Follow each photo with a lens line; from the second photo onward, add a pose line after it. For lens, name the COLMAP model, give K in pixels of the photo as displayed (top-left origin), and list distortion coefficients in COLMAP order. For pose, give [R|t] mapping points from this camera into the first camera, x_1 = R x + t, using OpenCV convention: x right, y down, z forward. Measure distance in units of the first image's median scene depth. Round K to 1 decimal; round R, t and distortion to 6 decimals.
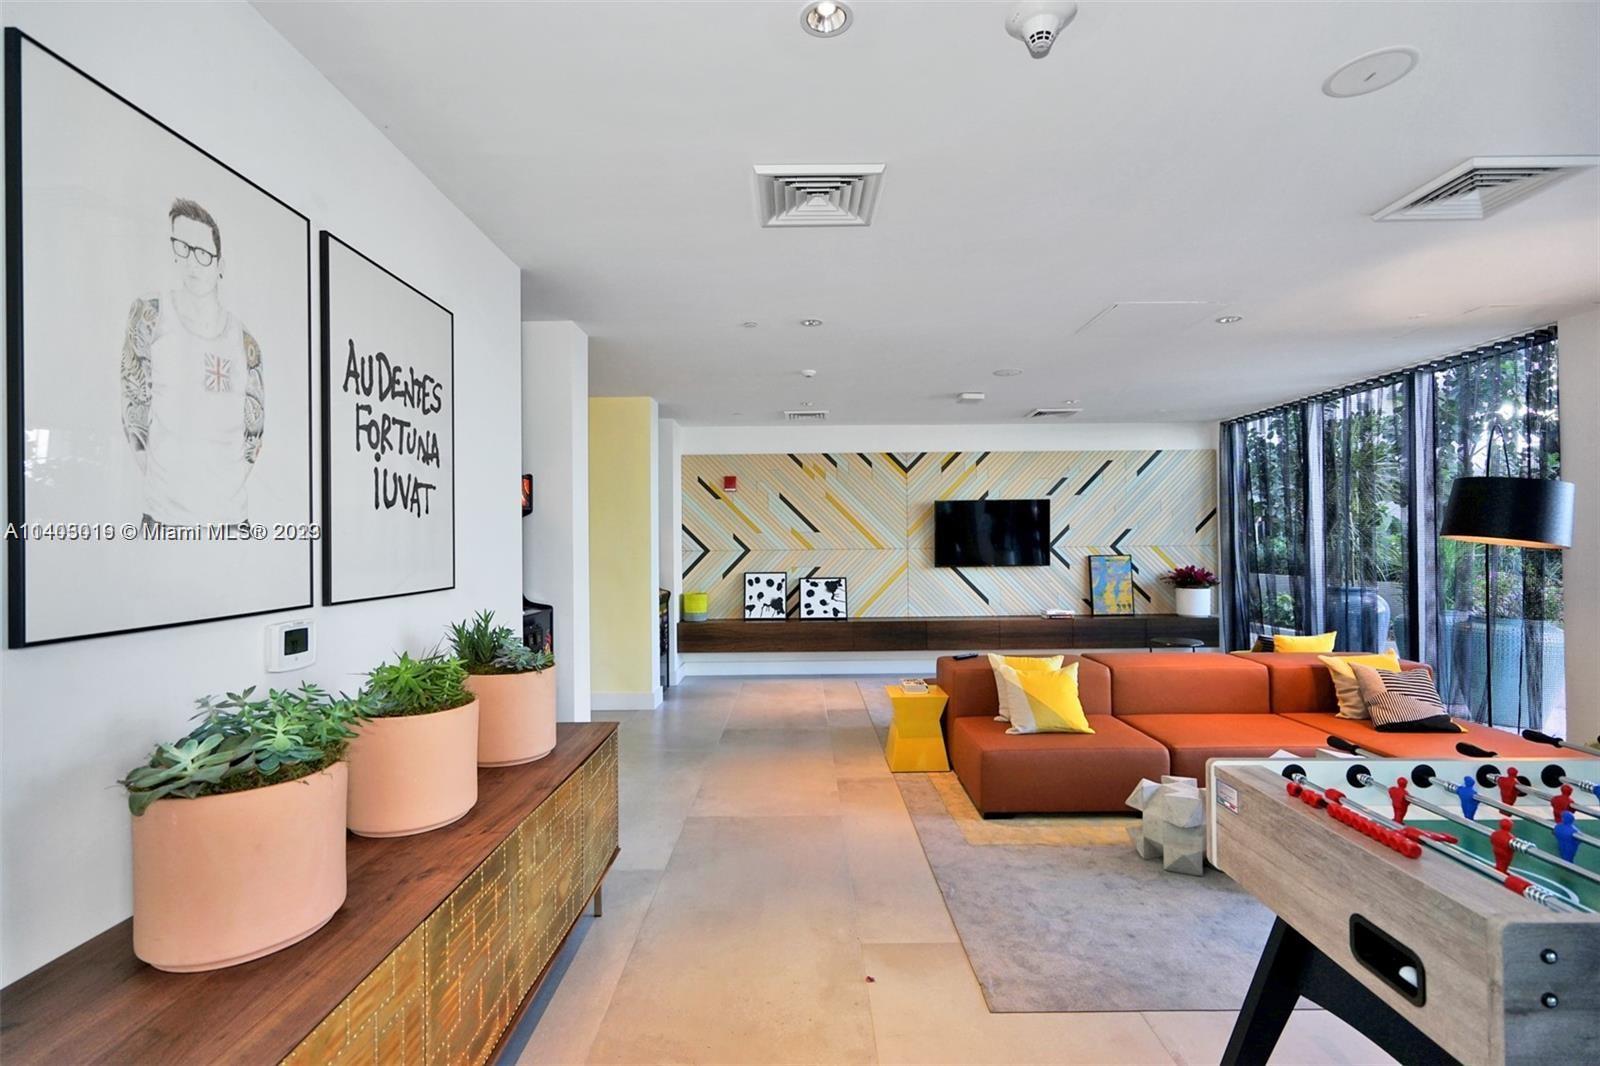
lens RADIAL K [[732.0, 0, 798.1], [0, 732.0, 537.4], [0, 0, 1]] dist [0.001487, -0.000520]
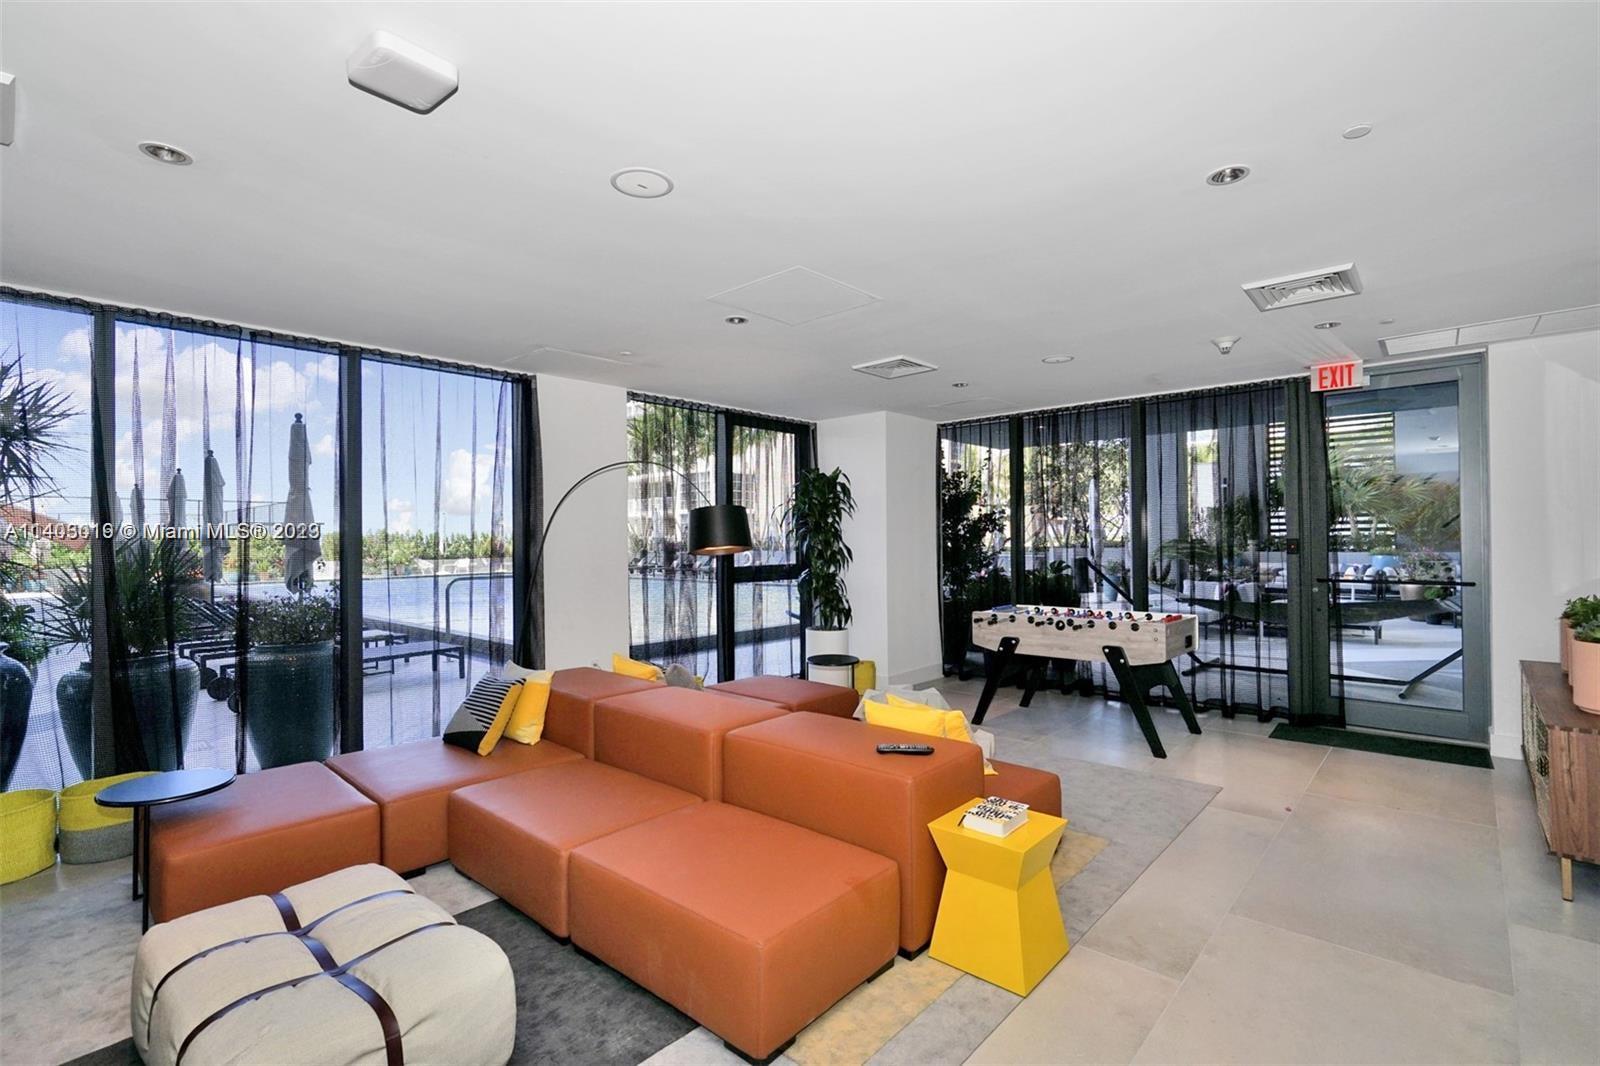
lens RADIAL K [[732.0, 0, 805.4], [0, 732.0, 532.6], [0, 0, 1]] dist [0.001487, -0.000520]
pose [[-0.744163, 0.014786, 0.667834, -0.163386], [0.006964, 0.999872, -0.014377, -0.000723], [-0.667961, -0.006048, -0.744171, 2.419562]]
